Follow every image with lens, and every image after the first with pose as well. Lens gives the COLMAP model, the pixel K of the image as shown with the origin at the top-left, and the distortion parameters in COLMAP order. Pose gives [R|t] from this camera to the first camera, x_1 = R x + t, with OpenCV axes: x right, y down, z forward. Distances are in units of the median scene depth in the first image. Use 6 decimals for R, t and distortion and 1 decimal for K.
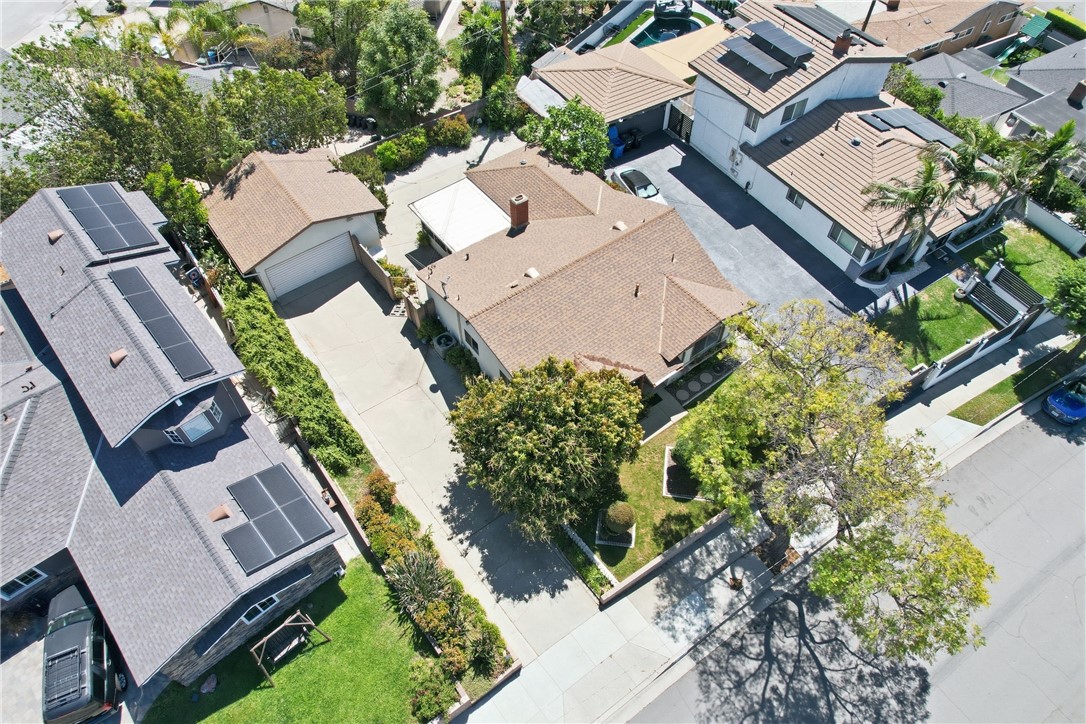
lens RADIAL K [[697.0, 0, 543.0], [0, 697.0, 362.0], [0, 0, 1]] dist [-0.087684, 0.084132]
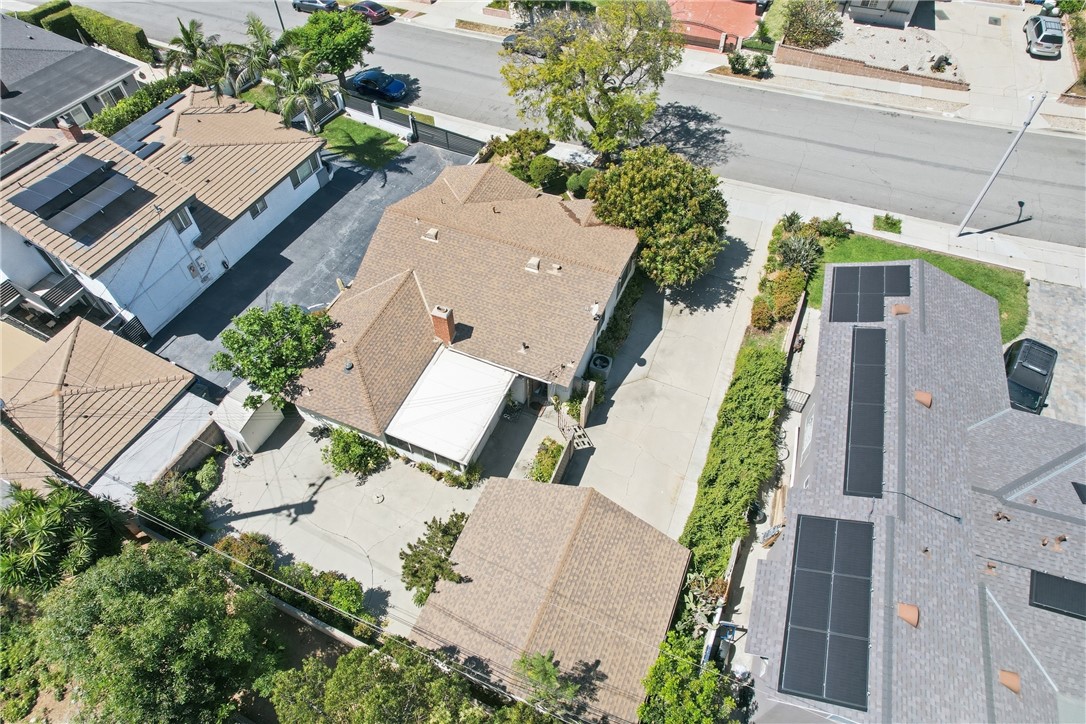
lens RADIAL K [[697.0, 0, 543.0], [0, 697.0, 362.0], [0, 0, 1]] dist [-0.087684, 0.084132]
pose [[-0.503955, -0.682614, 0.529214, -0.574151], [0.687733, 0.053554, 0.723985, -0.738572], [-0.522544, 0.728814, 0.442468, 0.571955]]
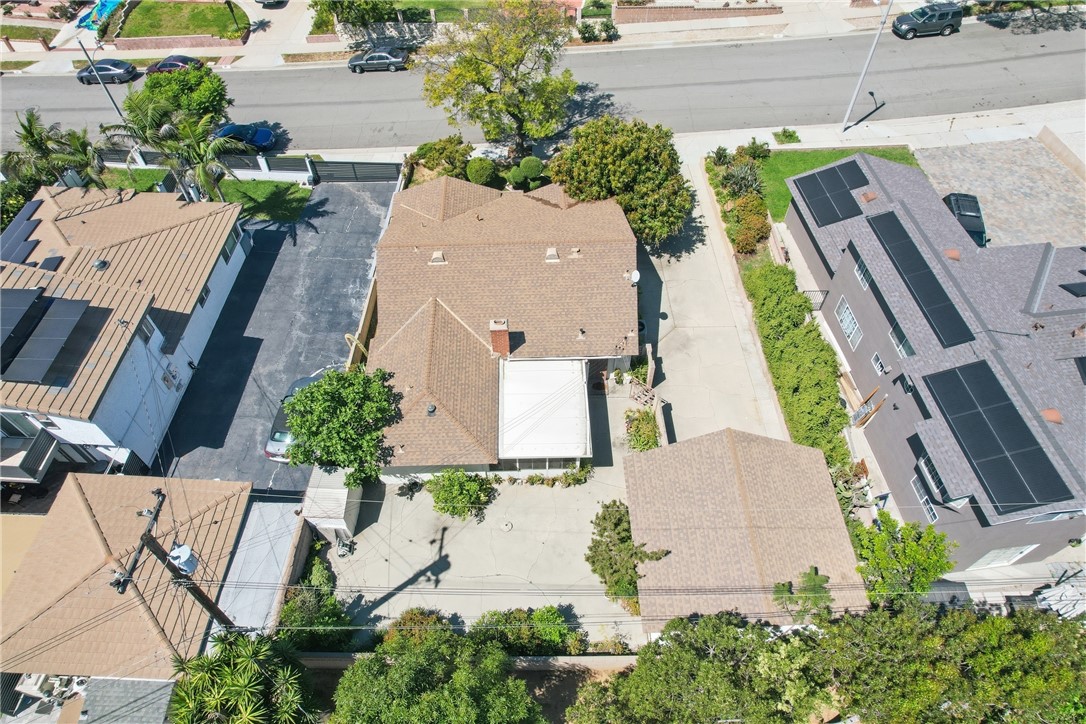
lens RADIAL K [[697.0, 0, 543.0], [0, 697.0, 362.0], [0, 0, 1]] dist [-0.087684, 0.084132]
pose [[-0.817098, -0.454069, 0.355207, -0.384666], [0.460663, -0.143810, 0.875847, -0.921267], [-0.346613, 0.879284, 0.326679, 0.712967]]
